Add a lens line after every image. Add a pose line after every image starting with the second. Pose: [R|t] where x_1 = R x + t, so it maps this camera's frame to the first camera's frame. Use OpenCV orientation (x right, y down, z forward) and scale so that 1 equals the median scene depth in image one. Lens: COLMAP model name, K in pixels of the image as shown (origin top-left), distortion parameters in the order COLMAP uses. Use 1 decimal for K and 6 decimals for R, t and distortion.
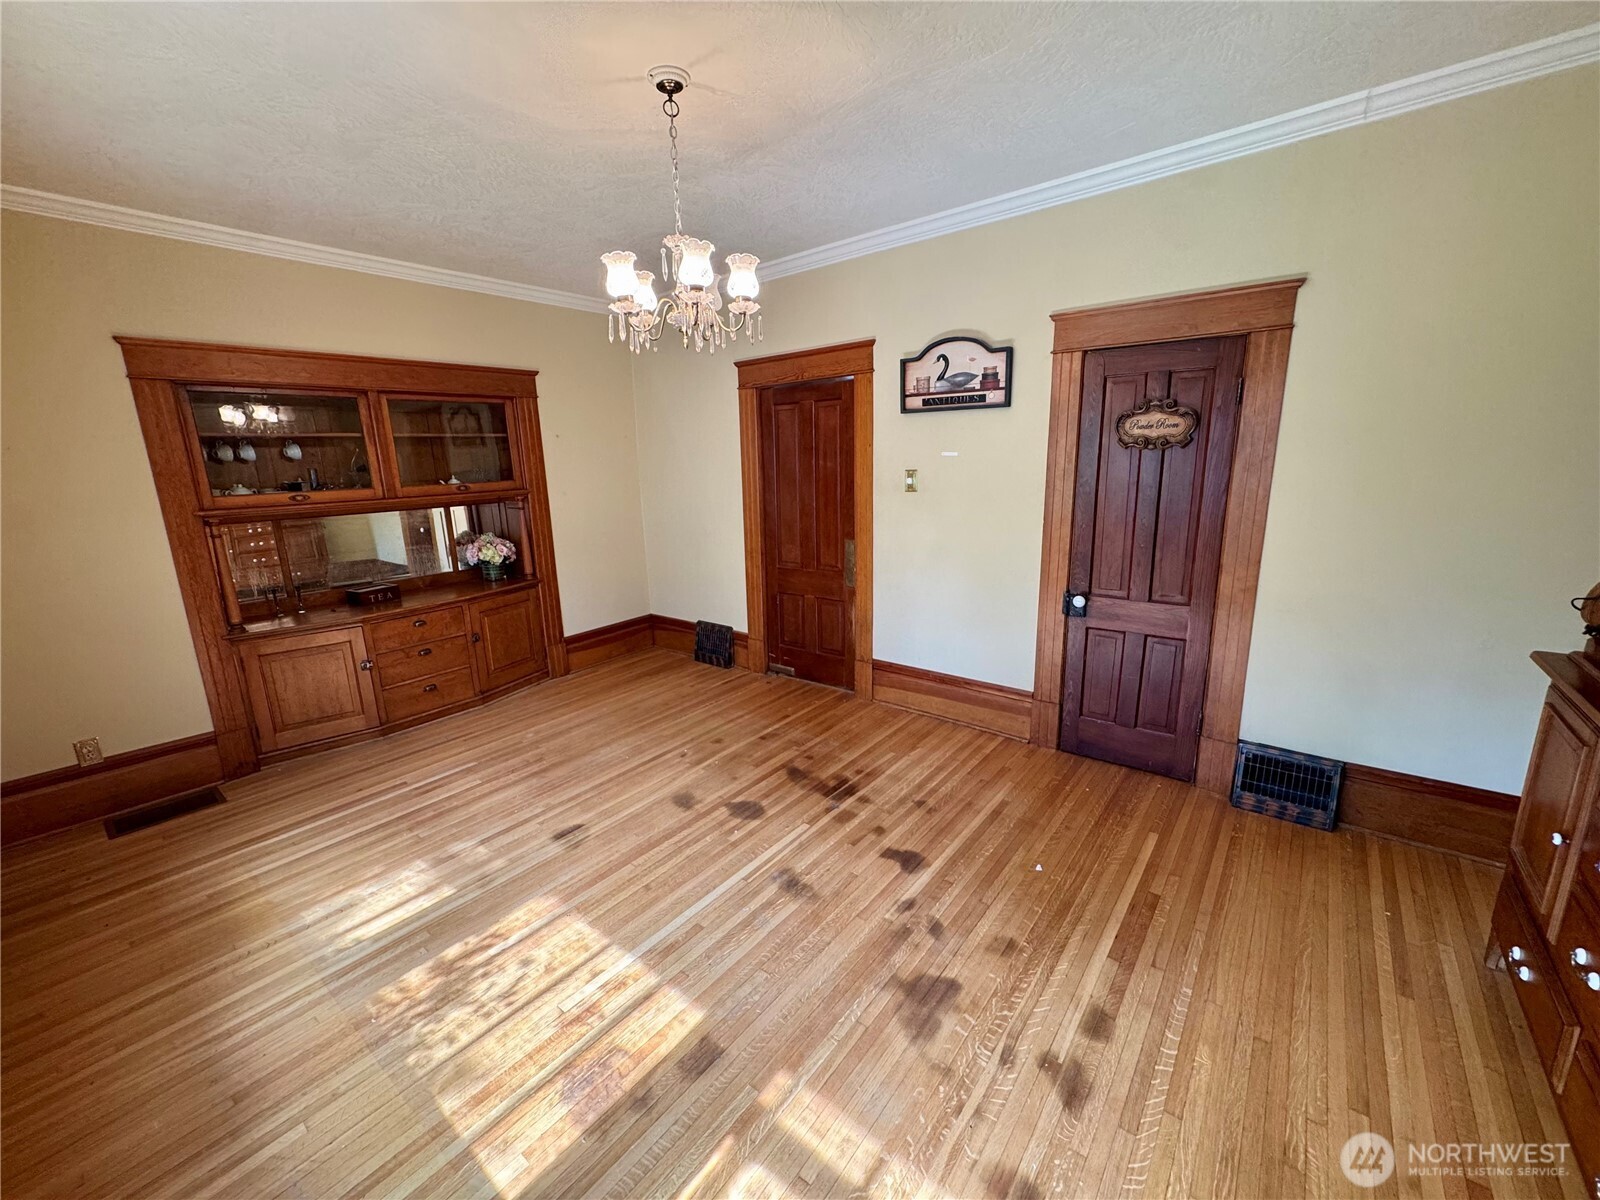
lens RADIAL K [[636.2, 0, 800.0], [0, 636.2, 600.0], [0, 0, 1]] dist [-0.003077, 0.000350]
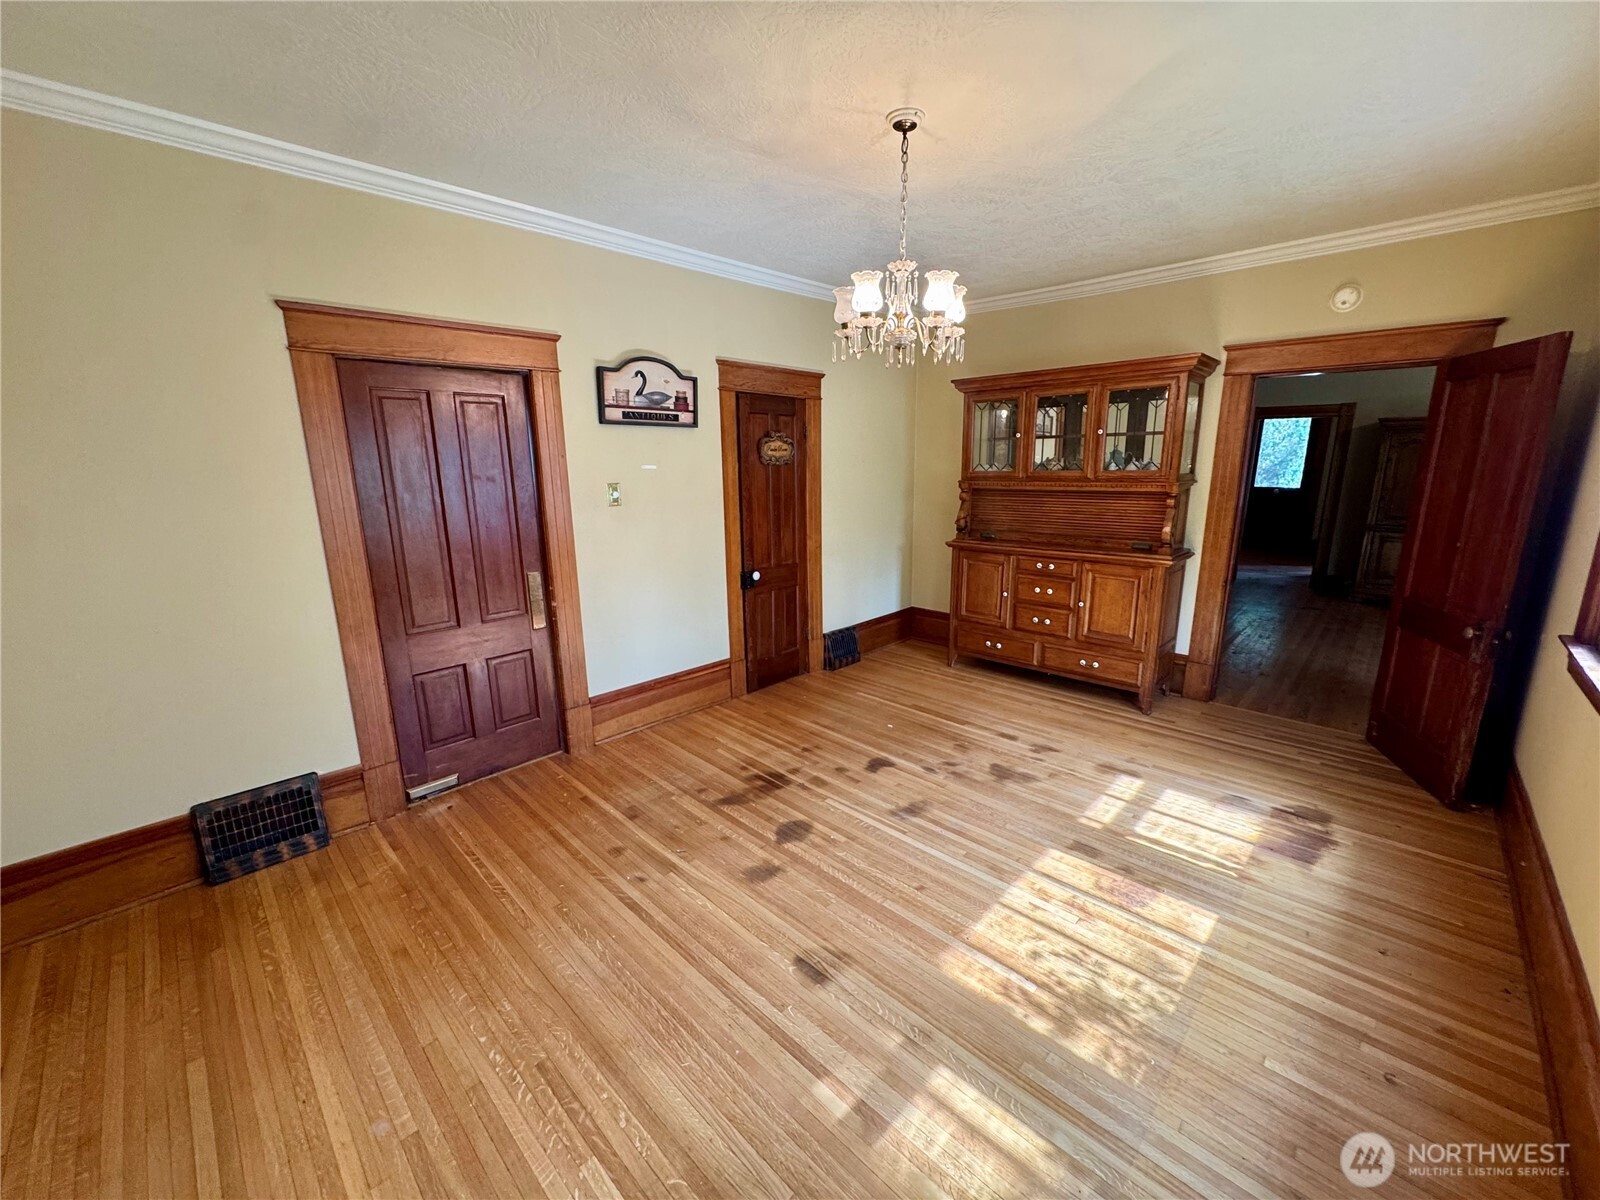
lens RADIAL K [[636.2, 0, 800.0], [0, 636.2, 600.0], [0, 0, 1]] dist [-0.003077, 0.000350]
pose [[0.099277, -0.189493, 0.976850, -0.886411], [0.226727, 0.960185, 0.163218, -0.148194], [-0.968885, 0.205274, 0.138288, 0.728914]]
